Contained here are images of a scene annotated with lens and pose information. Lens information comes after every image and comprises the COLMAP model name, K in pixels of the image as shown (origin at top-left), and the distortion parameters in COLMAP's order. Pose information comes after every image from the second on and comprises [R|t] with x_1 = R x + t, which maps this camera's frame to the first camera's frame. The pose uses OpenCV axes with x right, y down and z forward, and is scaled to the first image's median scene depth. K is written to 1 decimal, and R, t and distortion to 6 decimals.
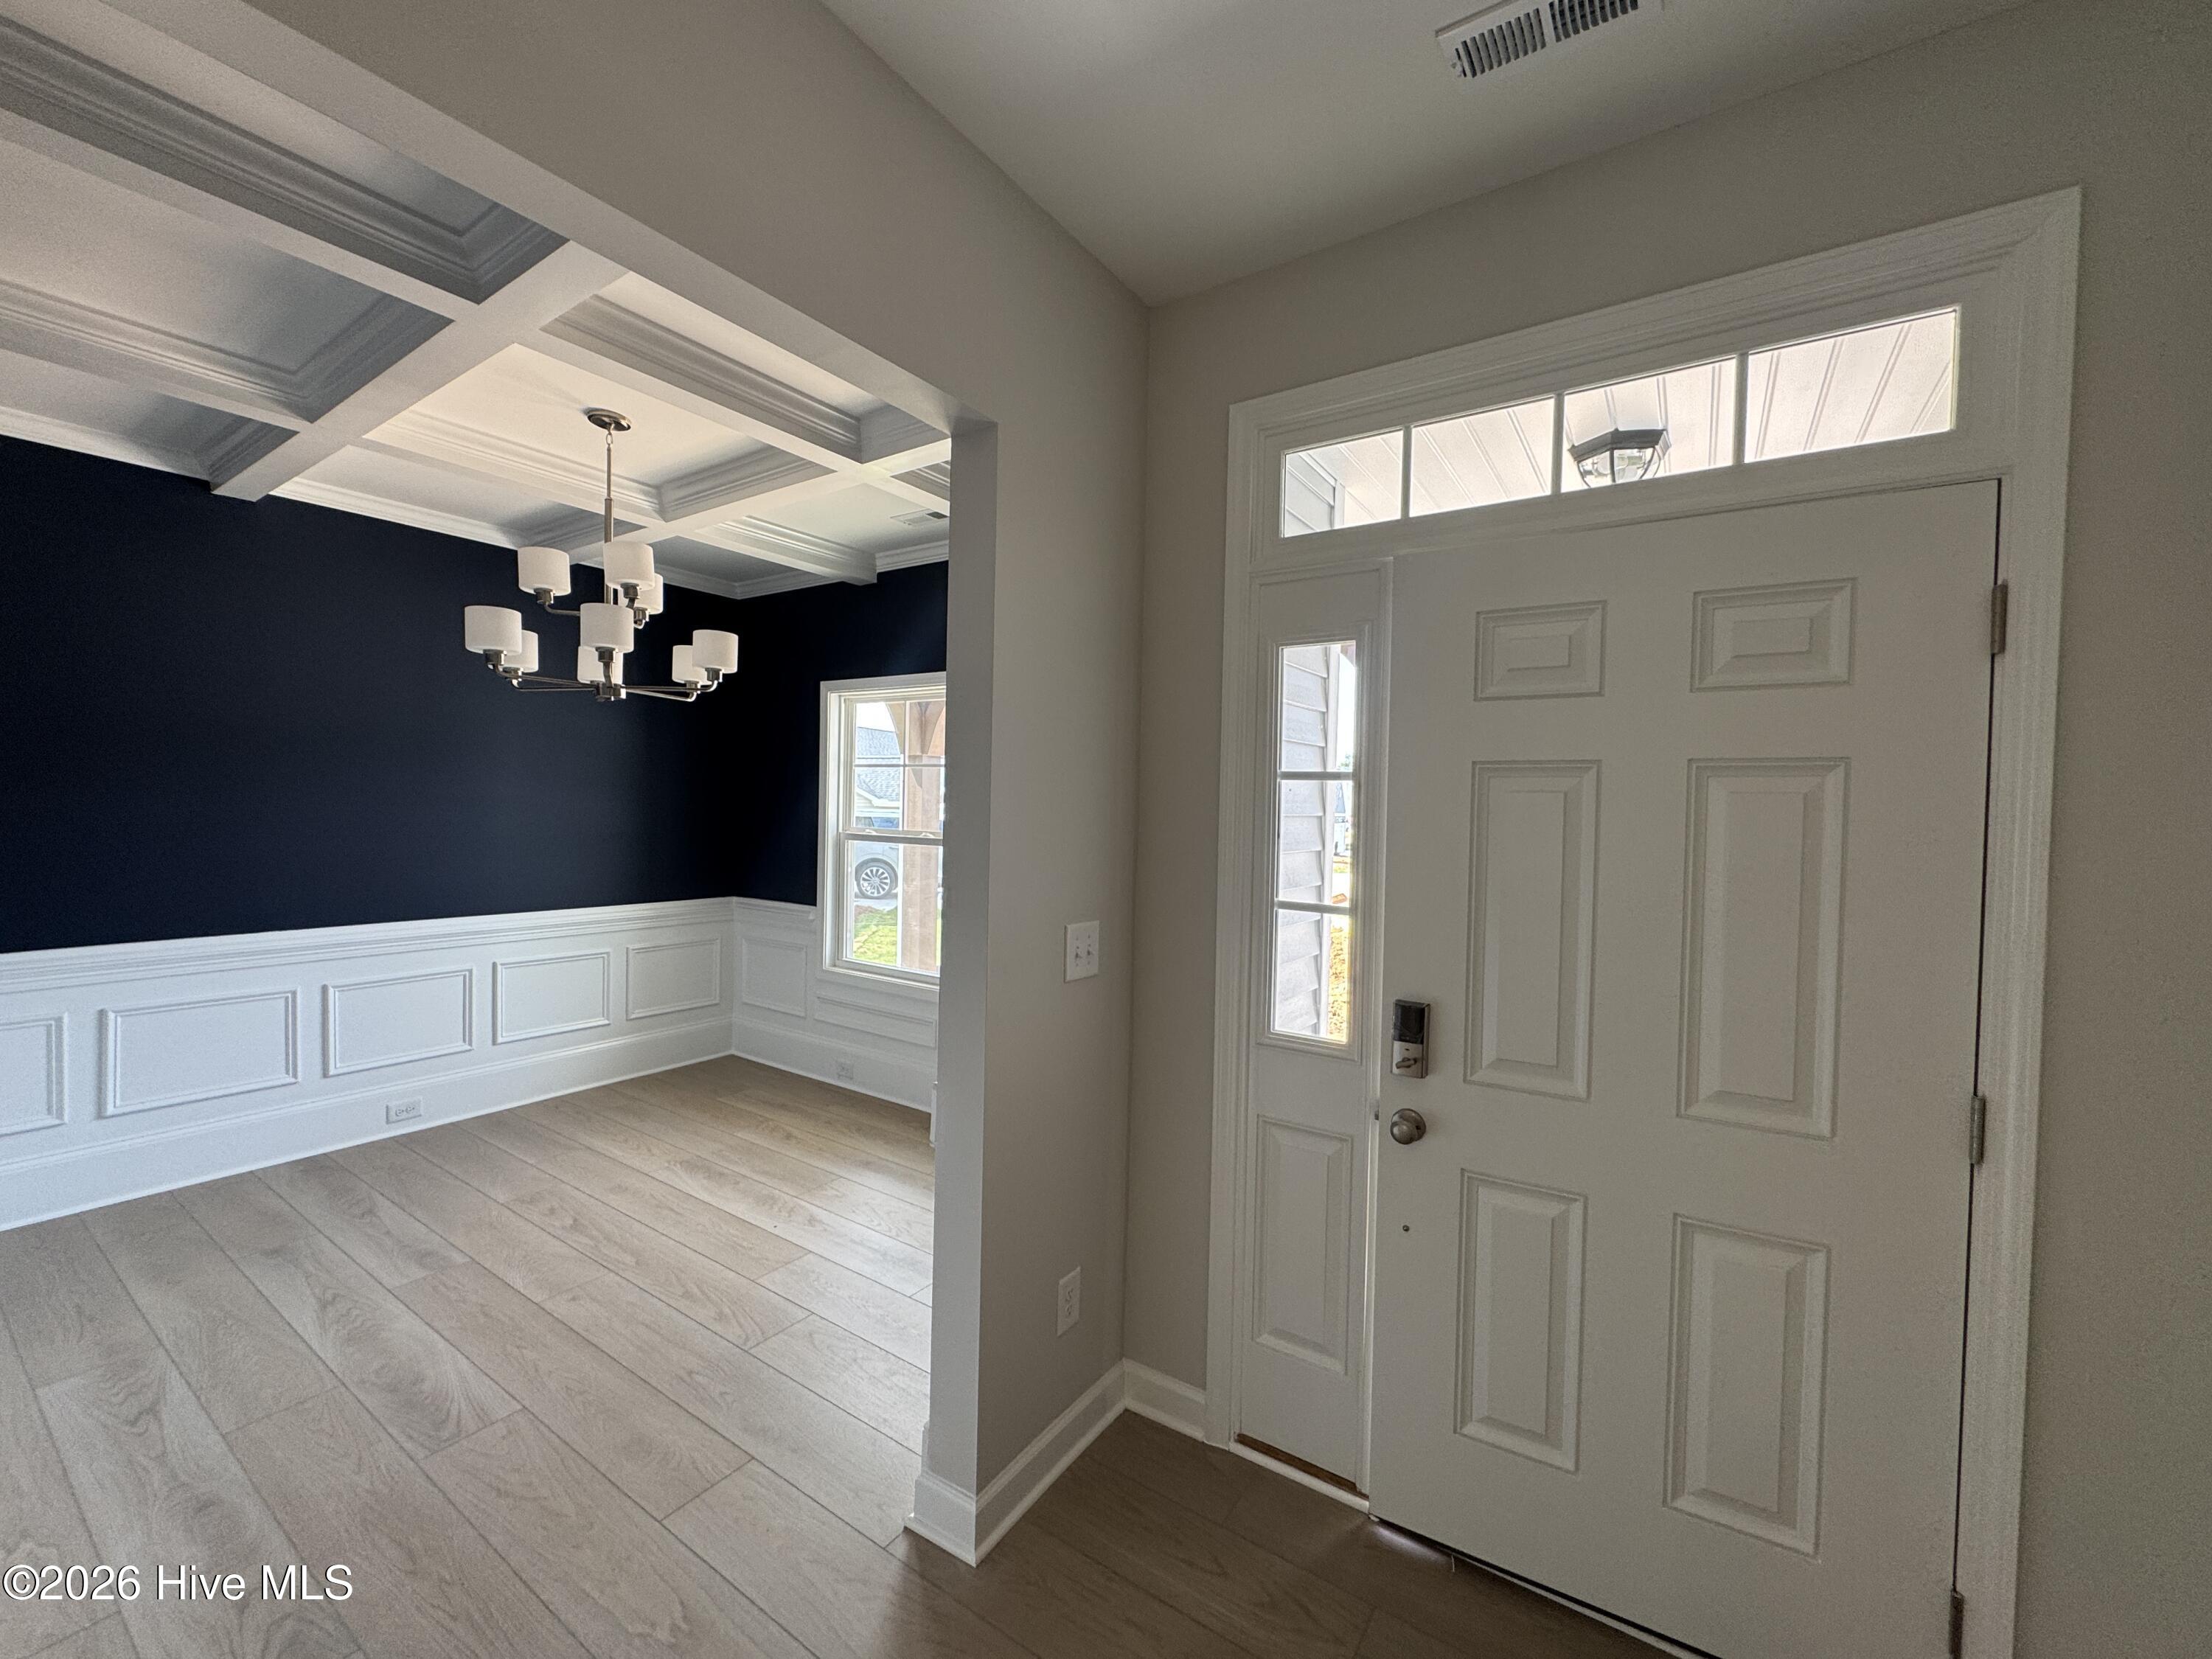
lens RADIAL K [[883.2, 0, 1103.8], [0, 883.2, 826.2], [0, 0, 1]] dist [-0.002463, 0.000105]
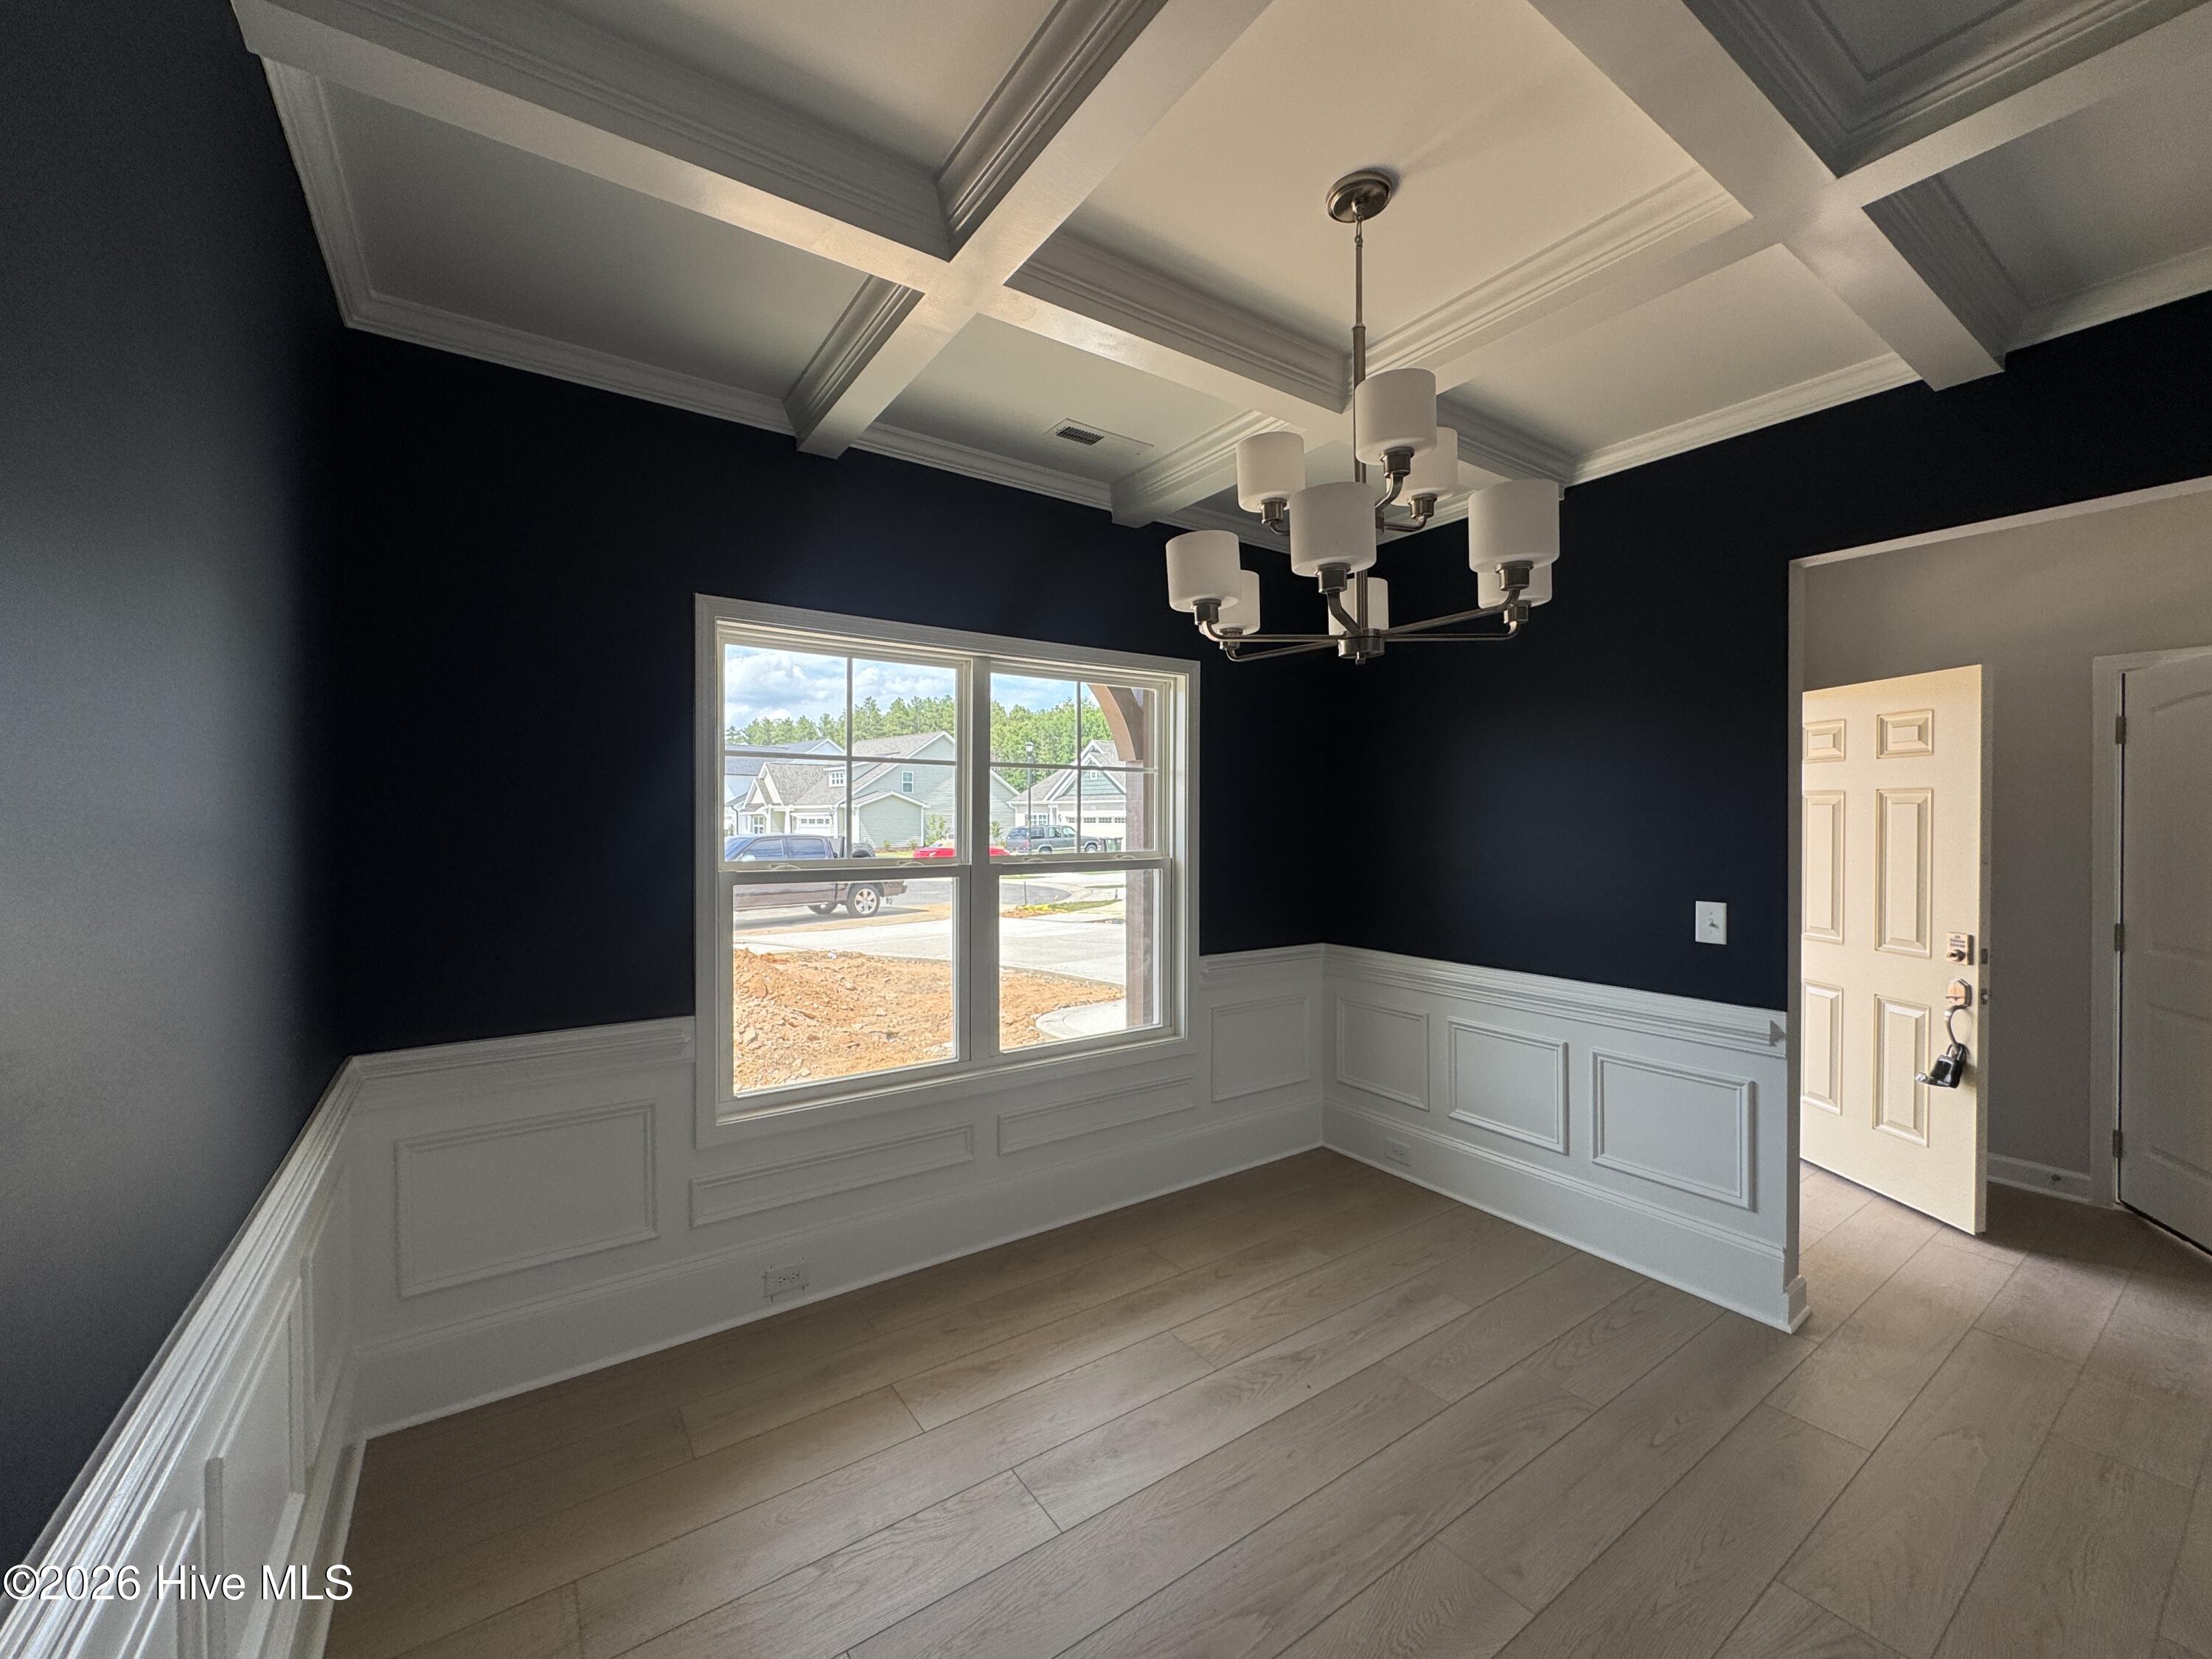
lens RADIAL K [[878.8, 0, 1109.0], [0, 878.8, 822.6], [0, 0, 1]] dist [0.001225, 0.000097]
pose [[0.361172, -0.029321, 0.932038, -0.767286], [0.030253, 0.999348, 0.019716, -0.029100], [-0.932008, 0.021076, 0.361824, 0.605698]]
